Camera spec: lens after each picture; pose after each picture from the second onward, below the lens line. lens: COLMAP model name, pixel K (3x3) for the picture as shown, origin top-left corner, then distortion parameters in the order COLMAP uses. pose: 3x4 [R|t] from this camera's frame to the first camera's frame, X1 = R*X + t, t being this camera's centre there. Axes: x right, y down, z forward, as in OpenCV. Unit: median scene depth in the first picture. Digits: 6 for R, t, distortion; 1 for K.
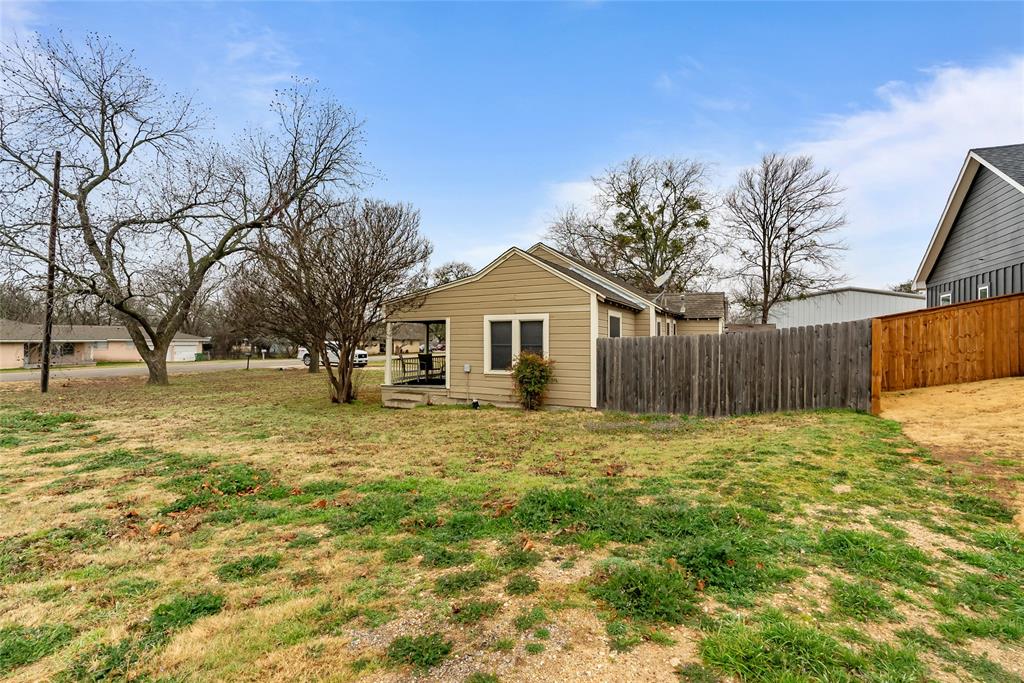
lens RADIAL K [[475.0, 0, 513.4], [0, 475.0, 338.2], [0, 0, 1]] dist [-0.001427, 0.000488]
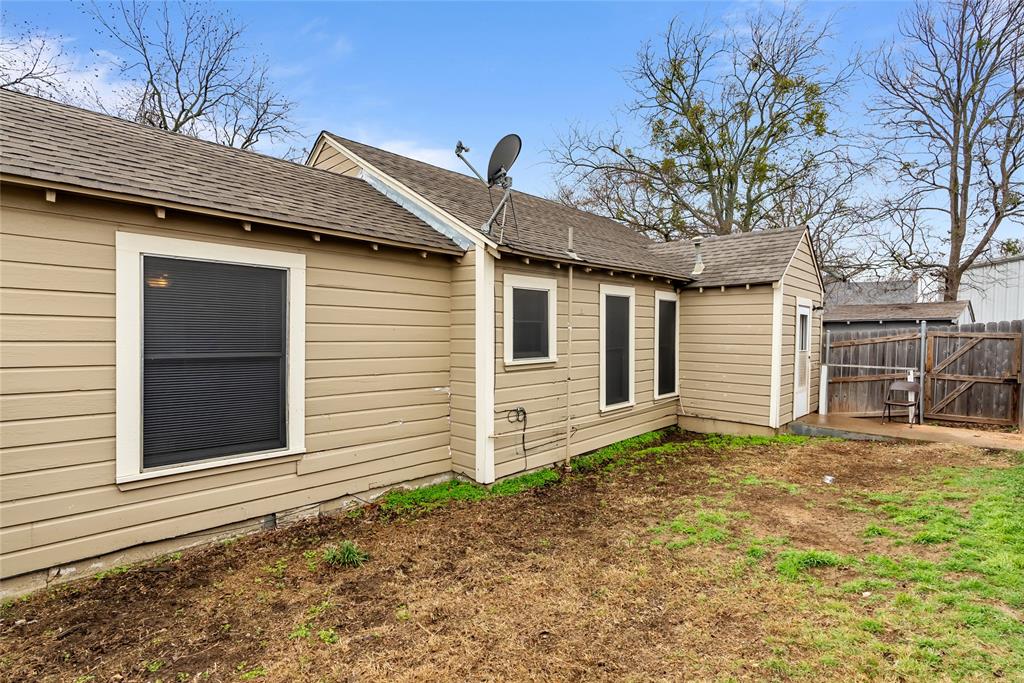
lens RADIAL K [[475.0, 0, 508.9], [0, 475.0, 347.3], [0, 0, 1]] dist [-0.001427, 0.000488]
pose [[0.957330, 0.010837, -0.288792, 0.225295], [0.001548, 0.999090, 0.042619, -0.004943], [0.288991, -0.041248, 0.956443, 0.378020]]
